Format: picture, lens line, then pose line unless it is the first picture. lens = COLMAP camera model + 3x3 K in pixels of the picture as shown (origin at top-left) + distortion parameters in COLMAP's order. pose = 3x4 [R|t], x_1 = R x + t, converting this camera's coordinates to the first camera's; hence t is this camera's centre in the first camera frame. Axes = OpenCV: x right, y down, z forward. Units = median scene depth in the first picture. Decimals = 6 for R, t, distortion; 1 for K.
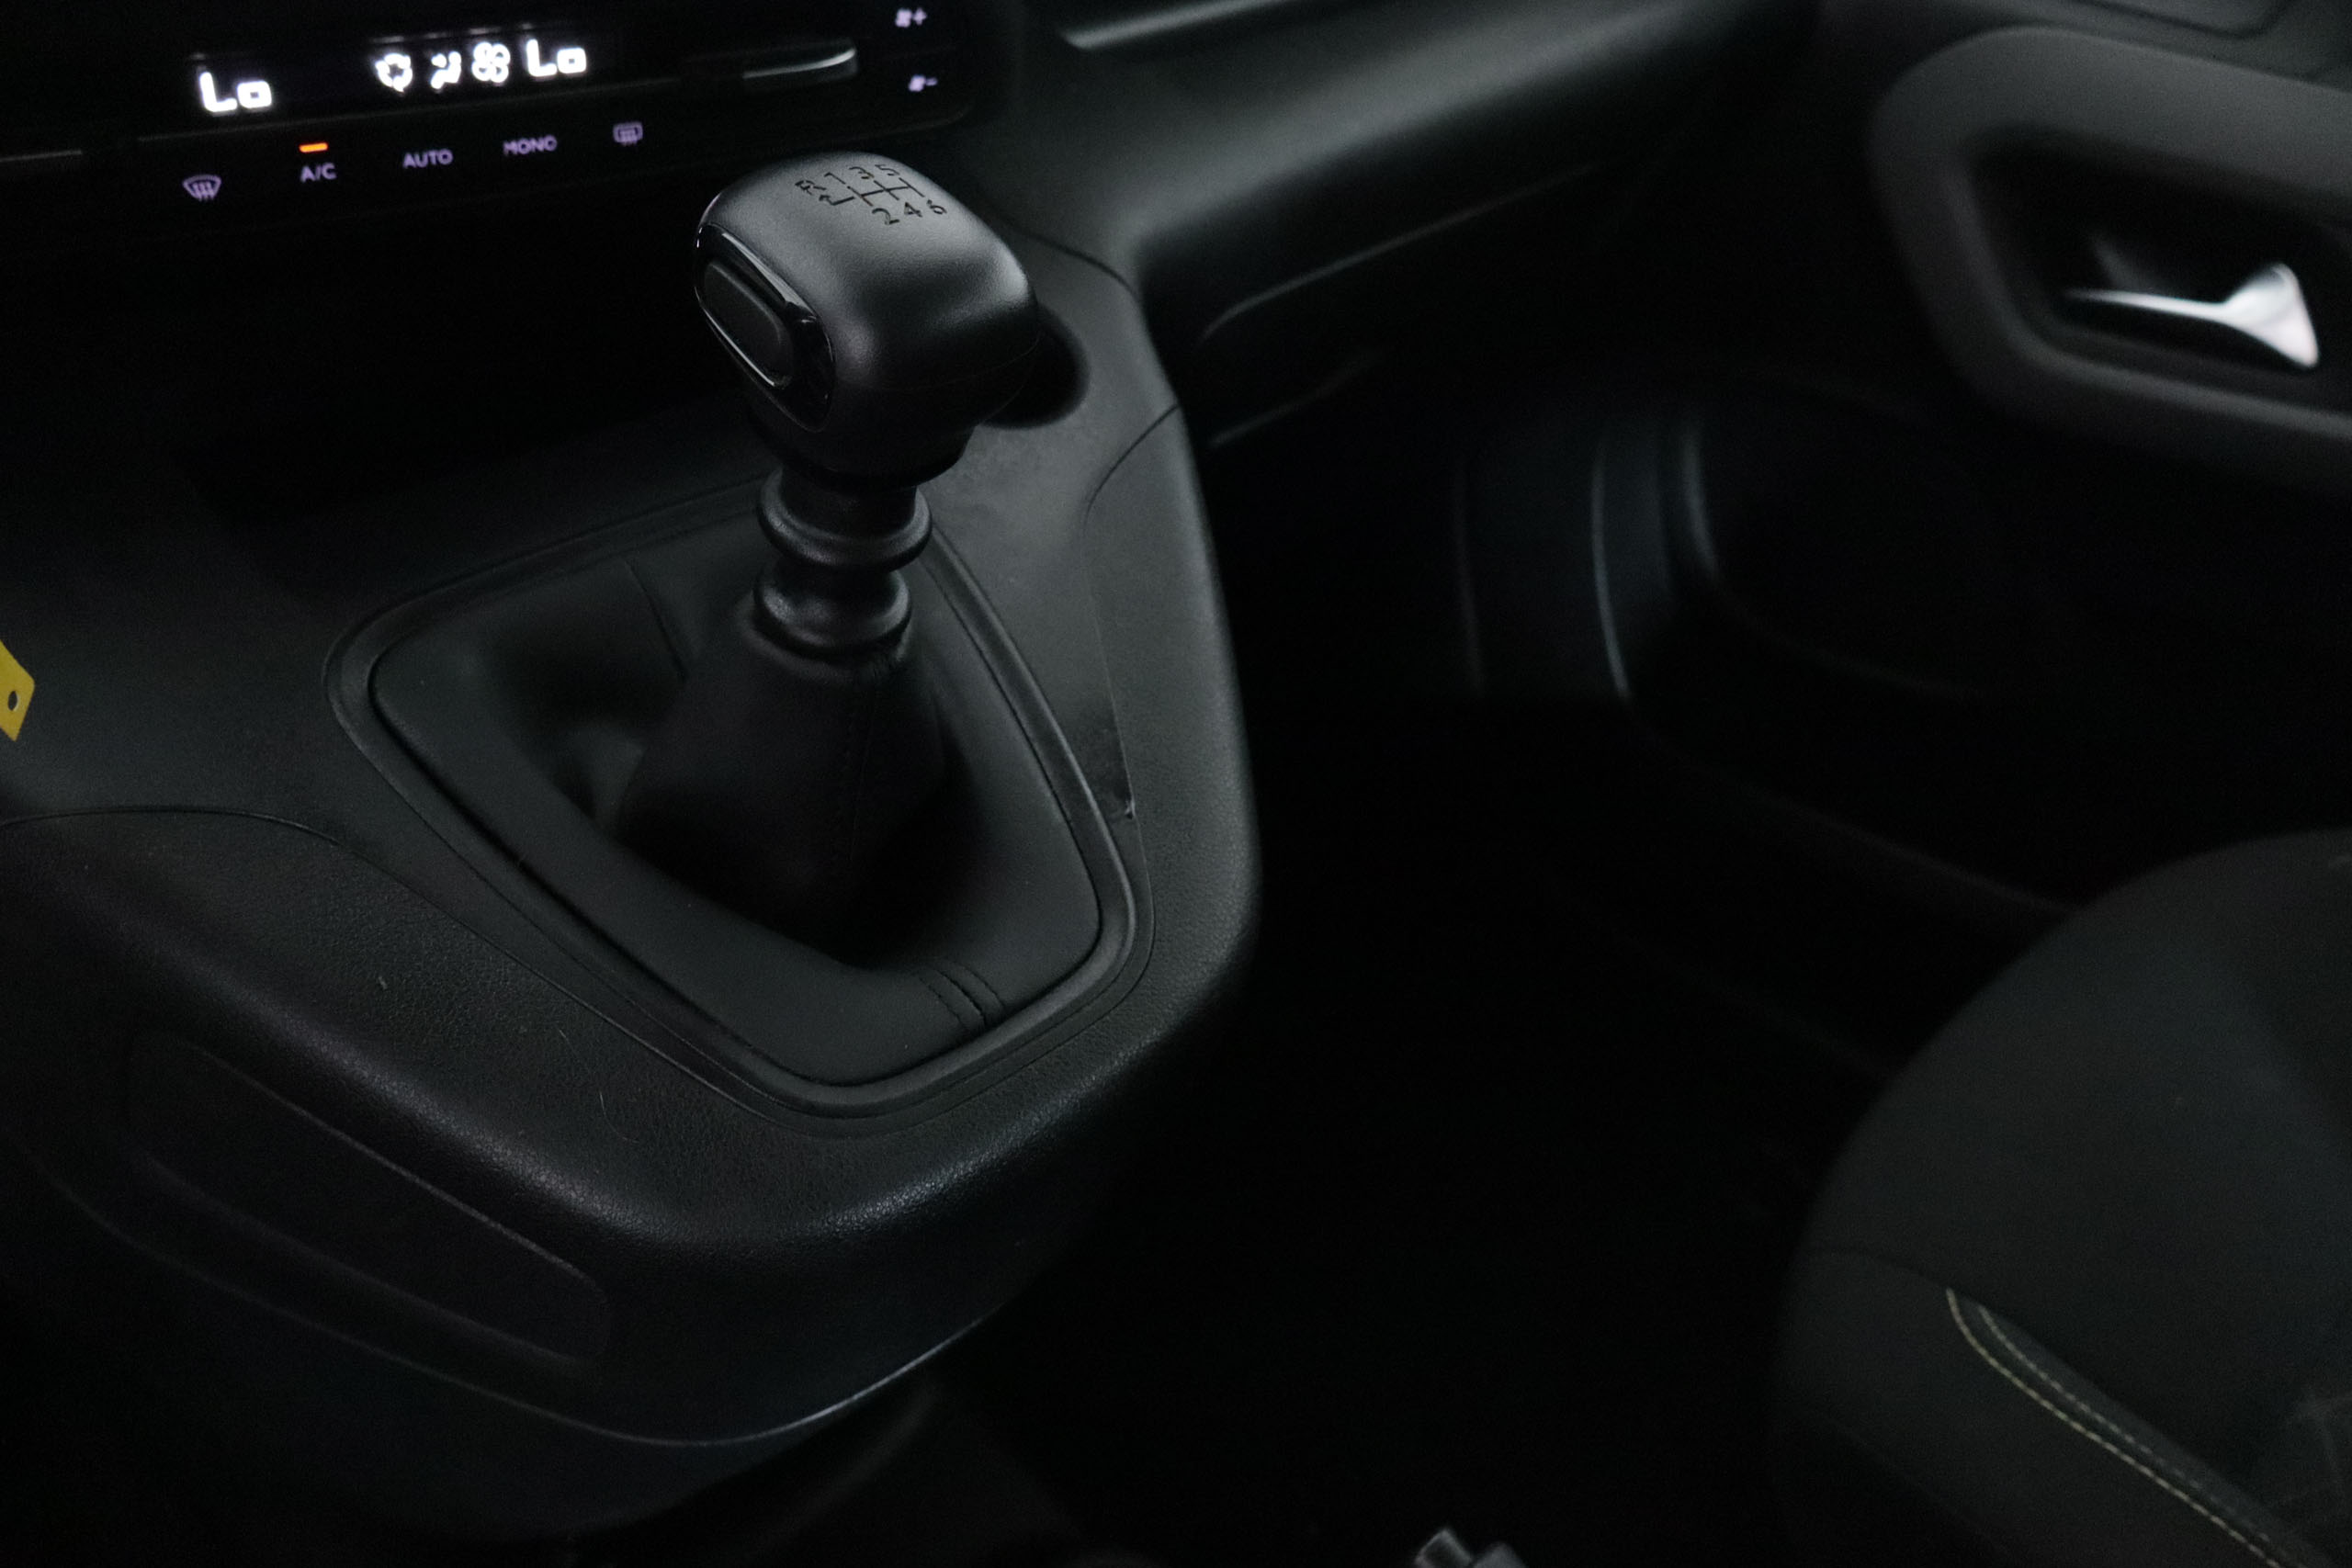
lens RADIAL K [[1957.2, 0, 1173.8], [0, 1957.2, 776.0], [0, 0, 1]] dist [-0.009583, 0.019547]
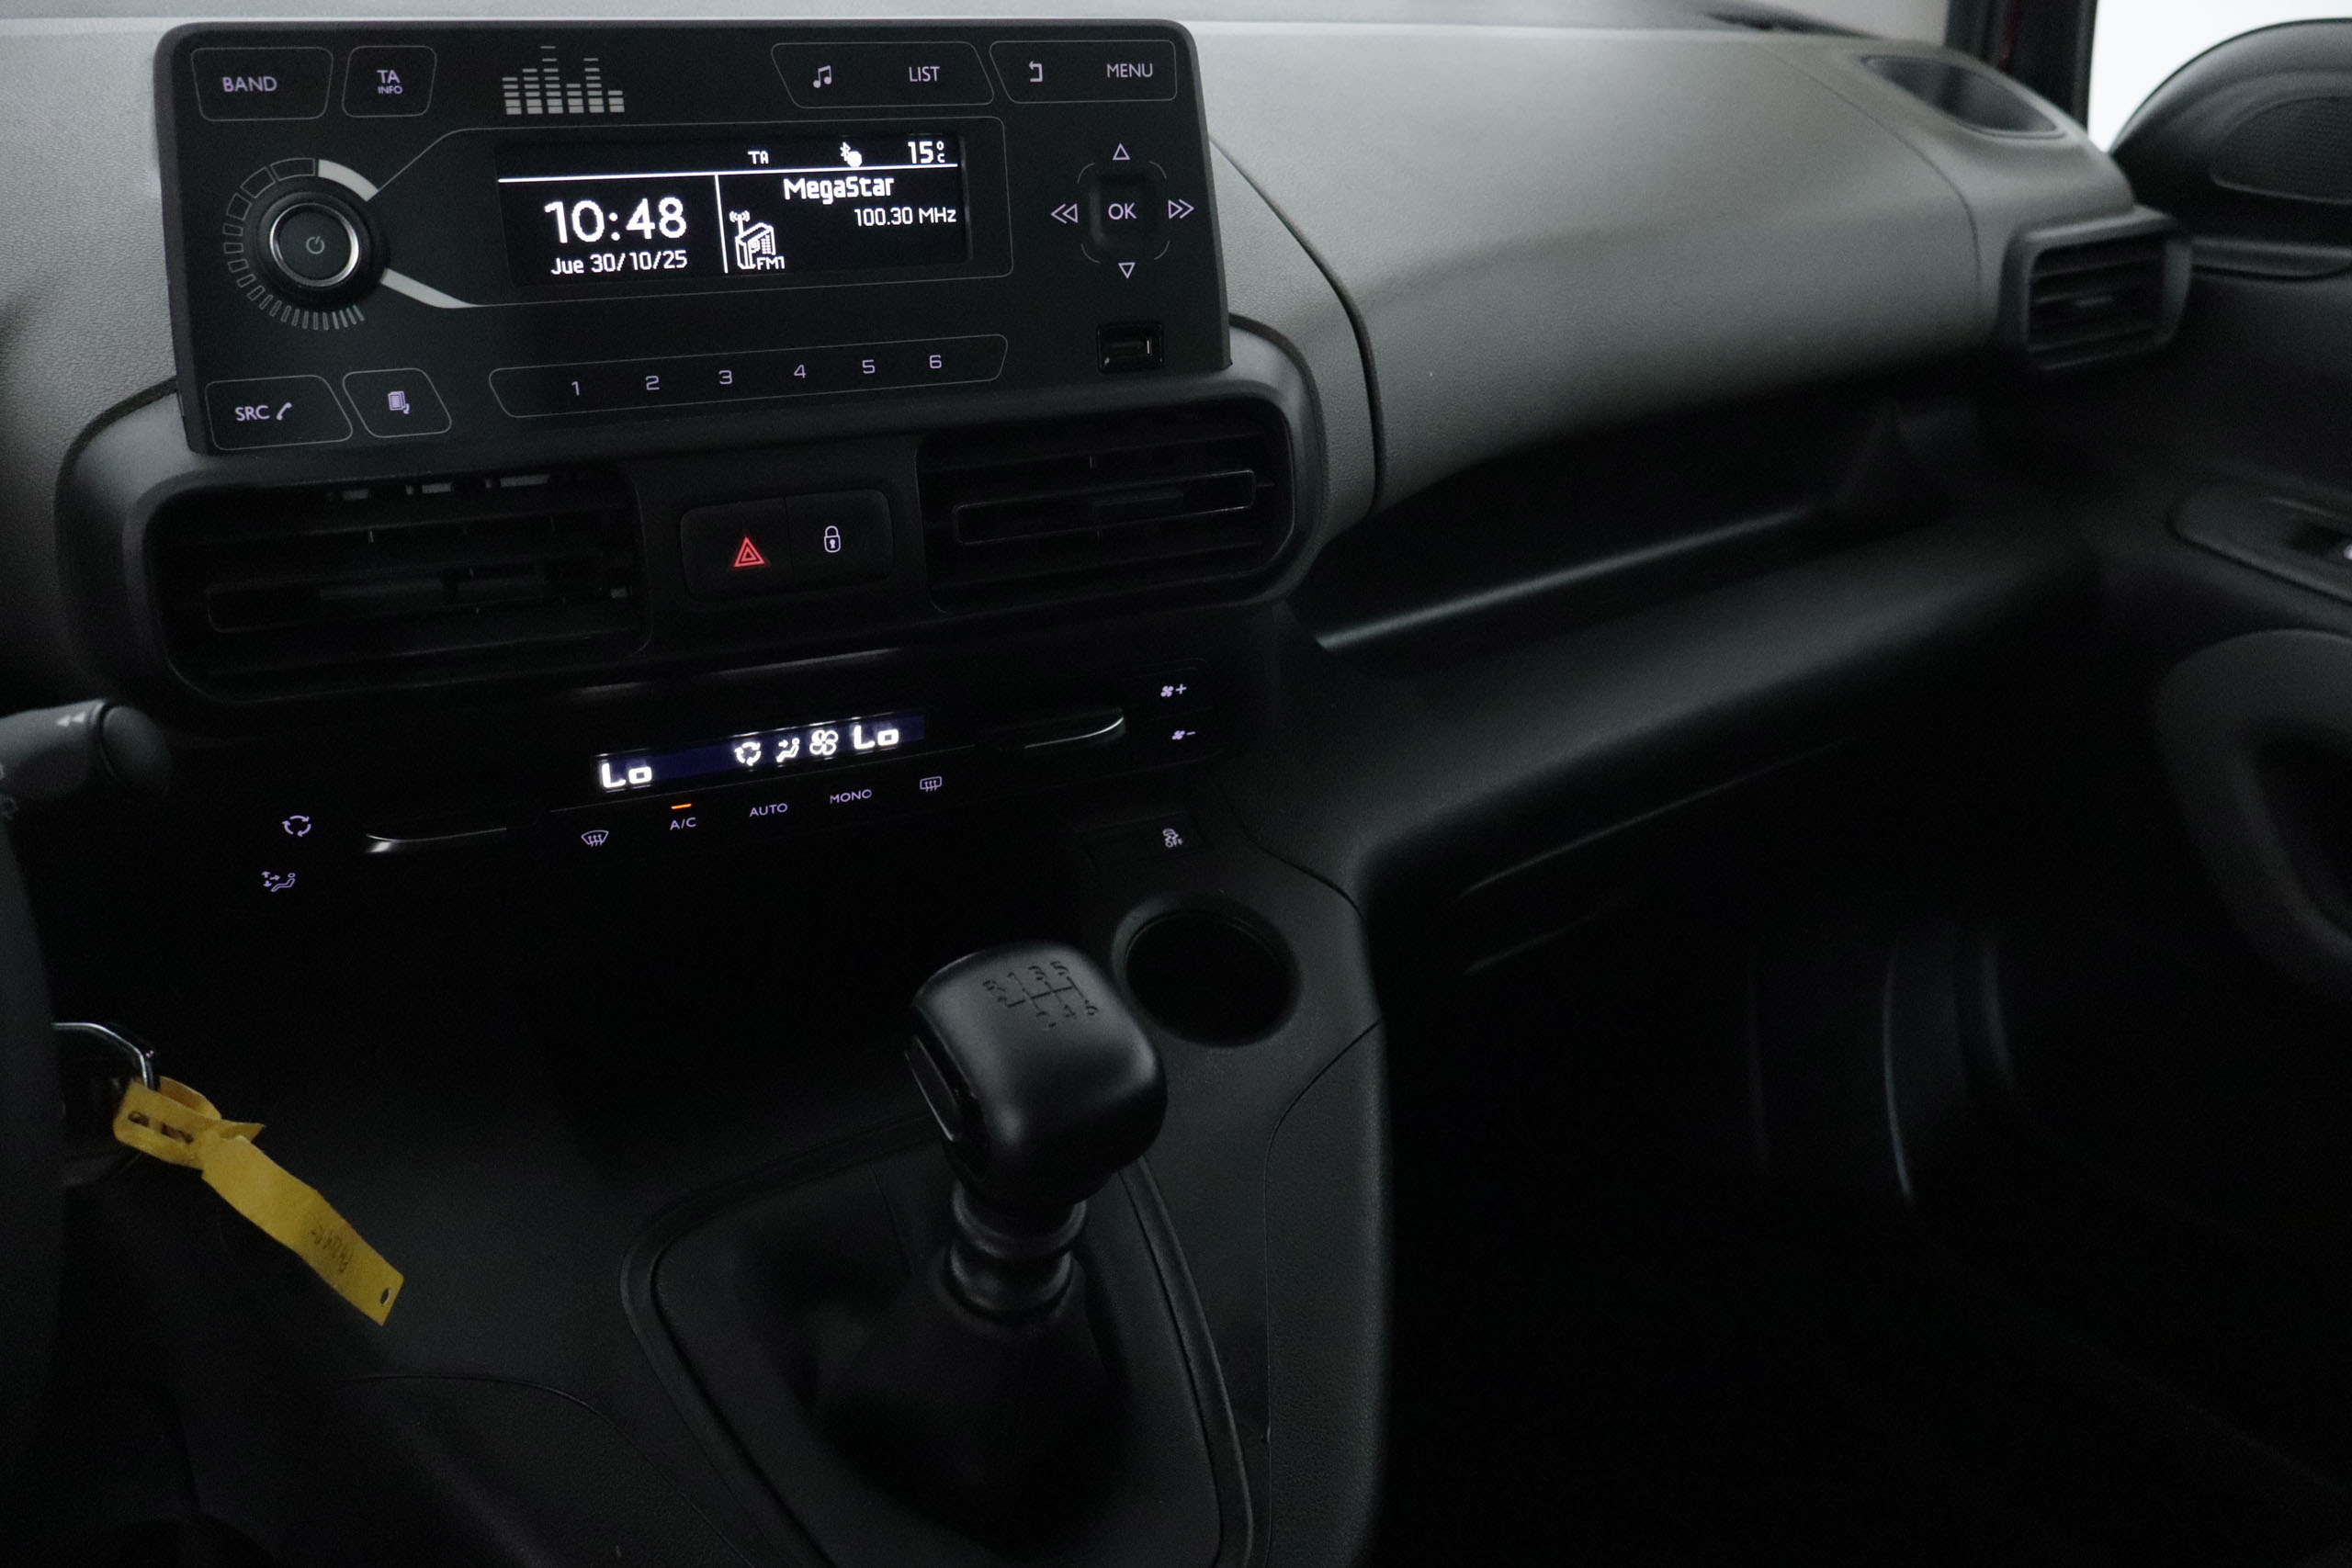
lens RADIAL K [[1957.2, 0, 1175.3], [0, 1957.2, 775.1], [0, 0, 1]] dist [-0.009583, 0.019547]
pose [[0.976118, 0.068609, -0.206122, 0.133339], [-0.097508, 0.986243, -0.133483, -0.202217], [0.194128, 0.150393, 0.969379, -0.172681]]
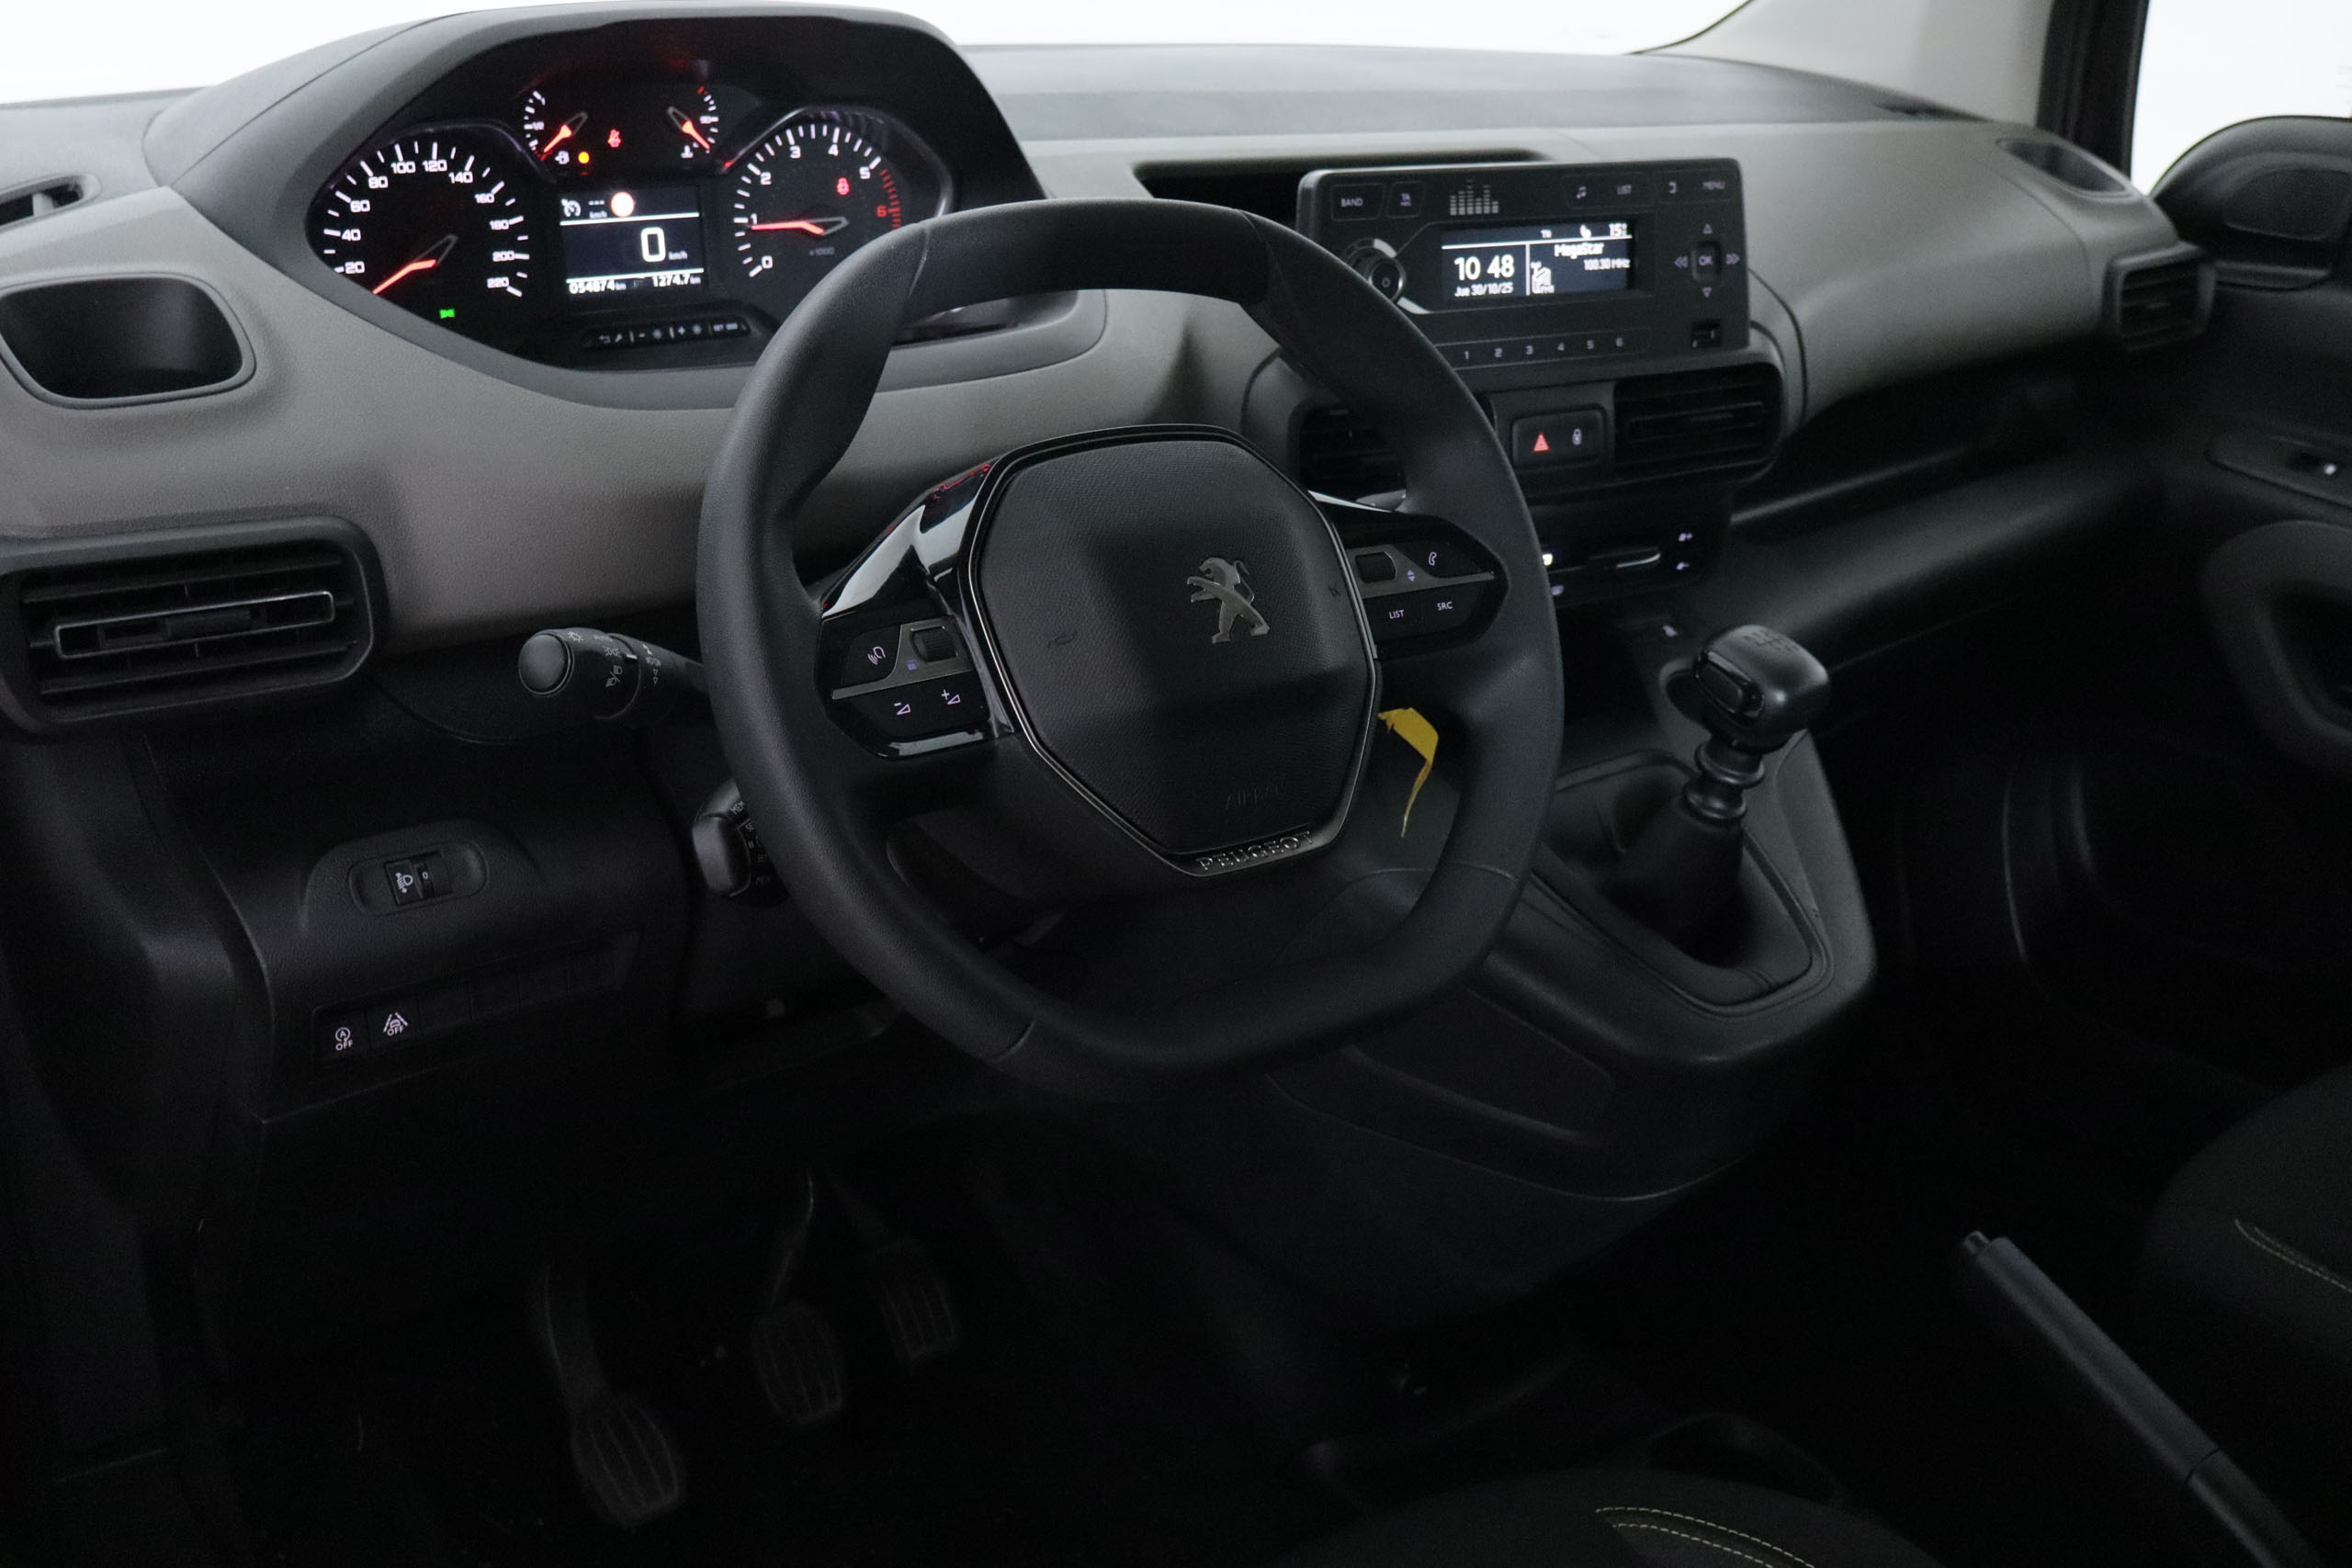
lens RADIAL K [[2286.4, 0, 1186.8], [0, 2286.4, 784.3], [0, 0, 1]] dist [0.015507, 0.000000]
pose [[0.993442, 0.041819, -0.106411, -0.437923], [-0.059527, 0.983798, -0.169109, 0.336934], [0.097615, 0.174334, 0.979836, -1.514149]]
